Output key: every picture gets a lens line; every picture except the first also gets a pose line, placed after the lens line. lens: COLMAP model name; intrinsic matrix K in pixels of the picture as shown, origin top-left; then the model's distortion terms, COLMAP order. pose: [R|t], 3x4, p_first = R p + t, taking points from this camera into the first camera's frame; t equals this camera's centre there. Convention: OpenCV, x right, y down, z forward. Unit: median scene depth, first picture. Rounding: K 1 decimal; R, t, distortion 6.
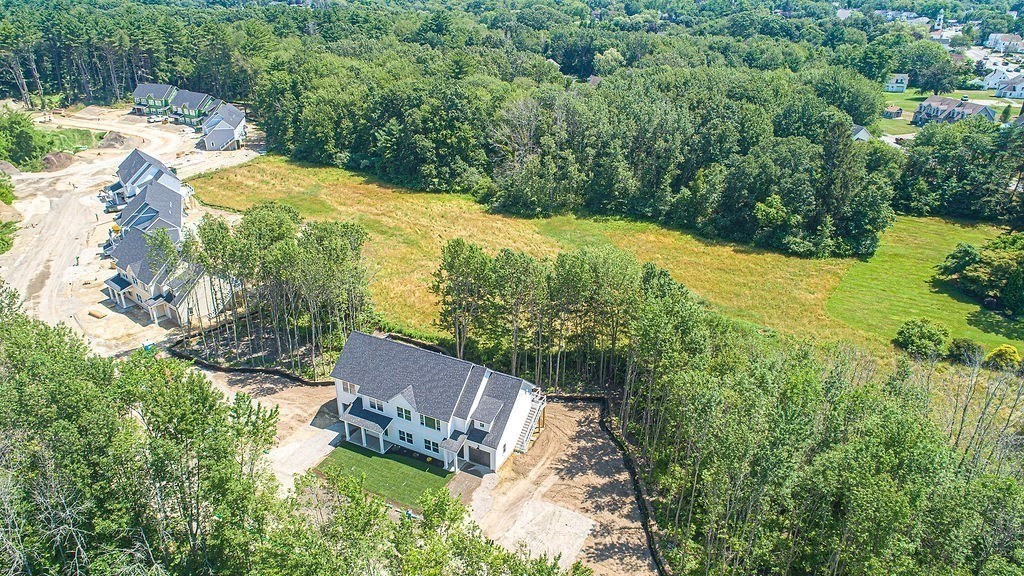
lens RADIAL K [[712.9, 0, 513.6], [0, 712.9, 284.5], [0, 0, 1]] dist [-0.008614, 0.005006]
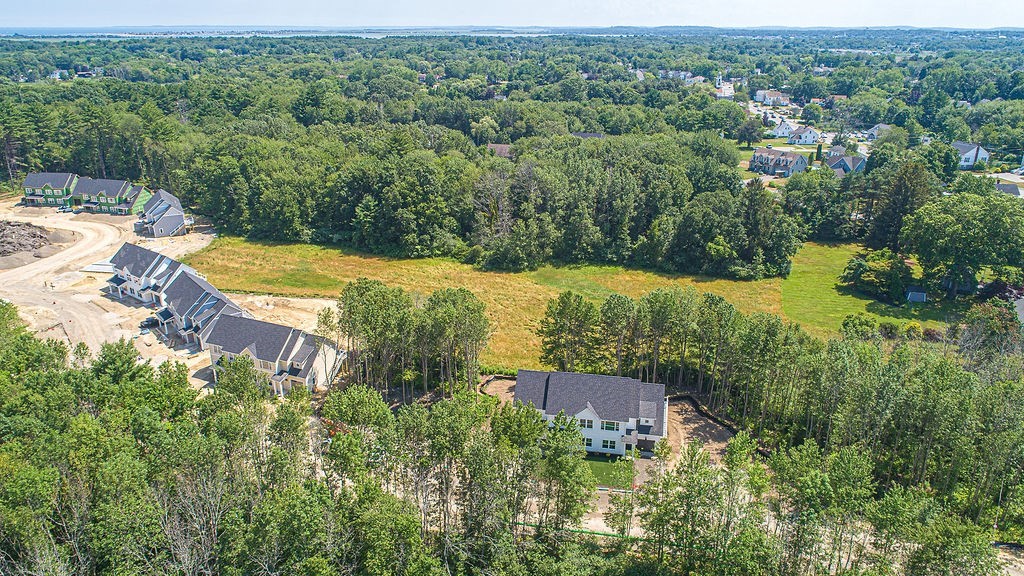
lens RADIAL K [[712.9, 0, 515.3], [0, 712.9, 290.4], [0, 0, 1]] dist [-0.008614, 0.005006]
pose [[0.952905, -0.105474, 0.284335, -0.324807], [0.122138, 0.991646, -0.041475, -0.013965], [-0.277585, 0.074250, 0.957827, -0.133664]]
